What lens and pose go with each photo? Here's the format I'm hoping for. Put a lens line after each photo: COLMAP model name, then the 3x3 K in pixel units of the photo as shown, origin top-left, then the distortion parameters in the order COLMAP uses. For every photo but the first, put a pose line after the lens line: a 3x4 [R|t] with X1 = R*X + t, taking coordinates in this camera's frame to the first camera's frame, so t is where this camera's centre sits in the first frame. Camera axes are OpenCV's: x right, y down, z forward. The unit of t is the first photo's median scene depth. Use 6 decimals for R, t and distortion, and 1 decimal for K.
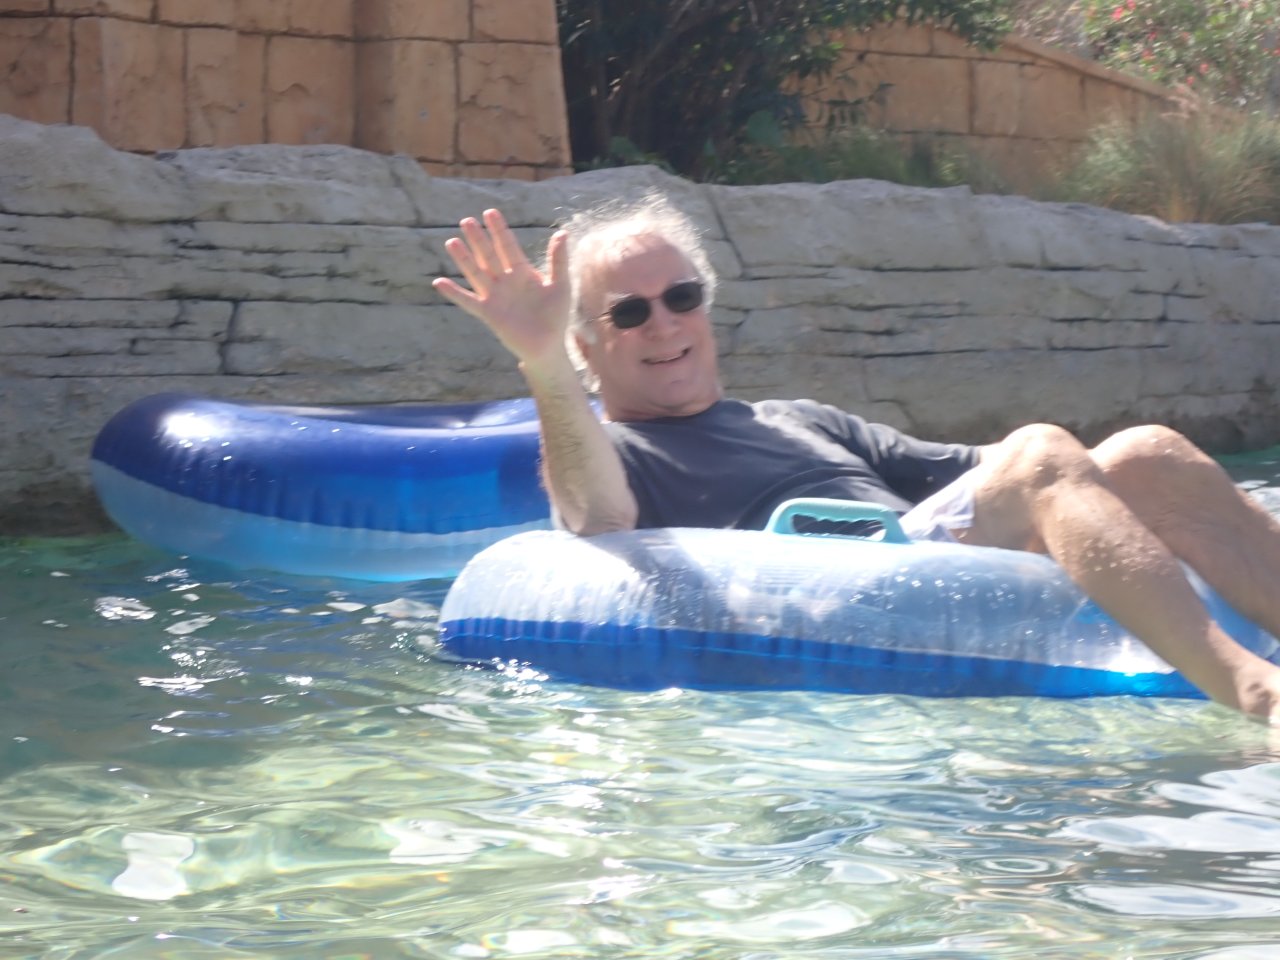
lens RADIAL K [[3732.4, 0, 639.9], [0, 3732.4, 479.5], [0, 0, 1]] dist [-0.065694, 0.000000]
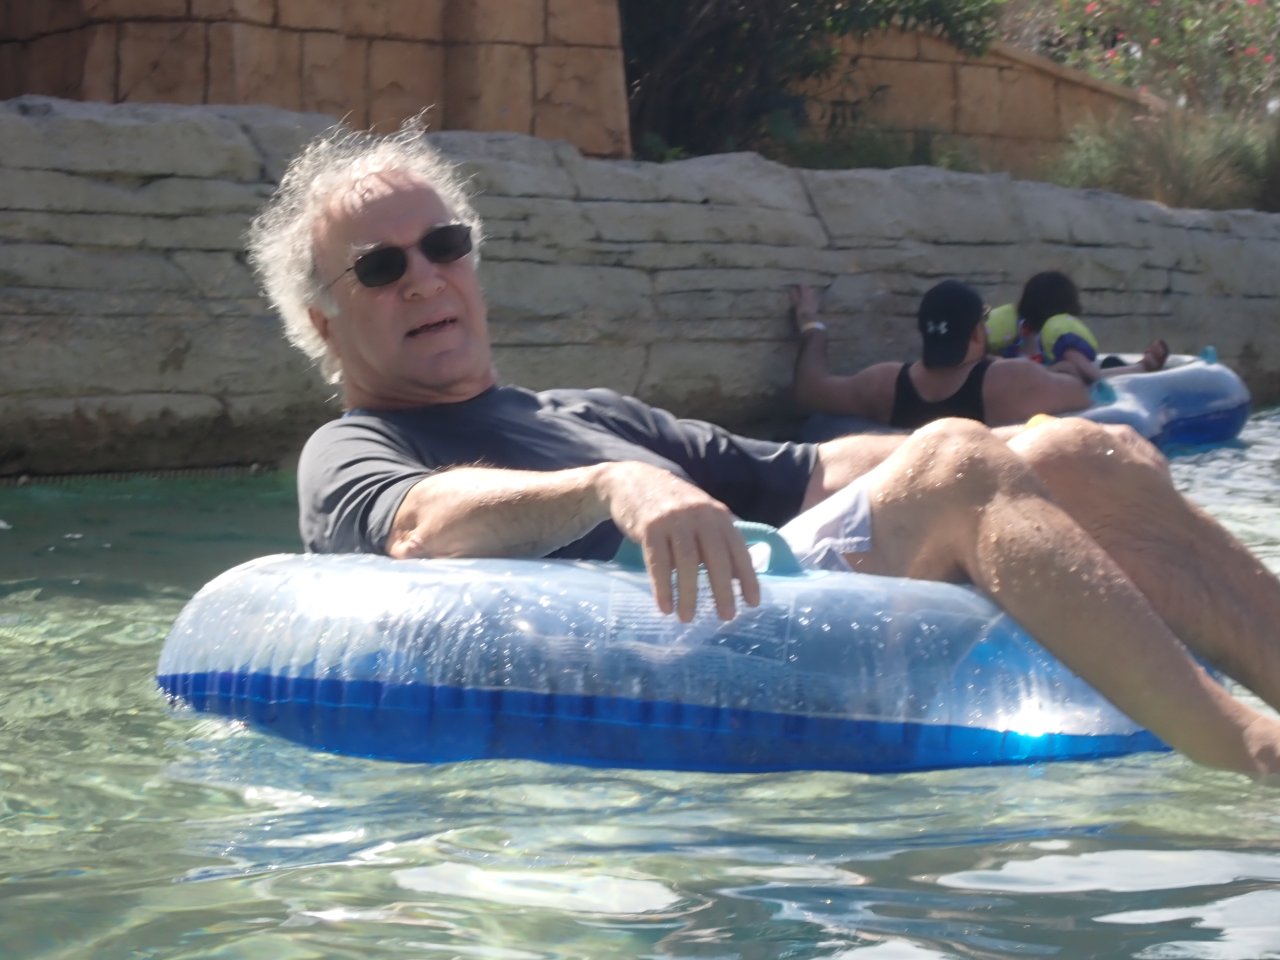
lens RADIAL K [[3732.4, 0, 640.1], [0, 3732.4, 480.4], [0, 0, 1]] dist [-0.065694, 0.000000]
pose [[0.999793, 0.003072, 0.020095, -0.041895], [-0.003060, 0.999995, -0.000645, 0.015375], [-0.020097, 0.000584, 0.999798, -0.133990]]
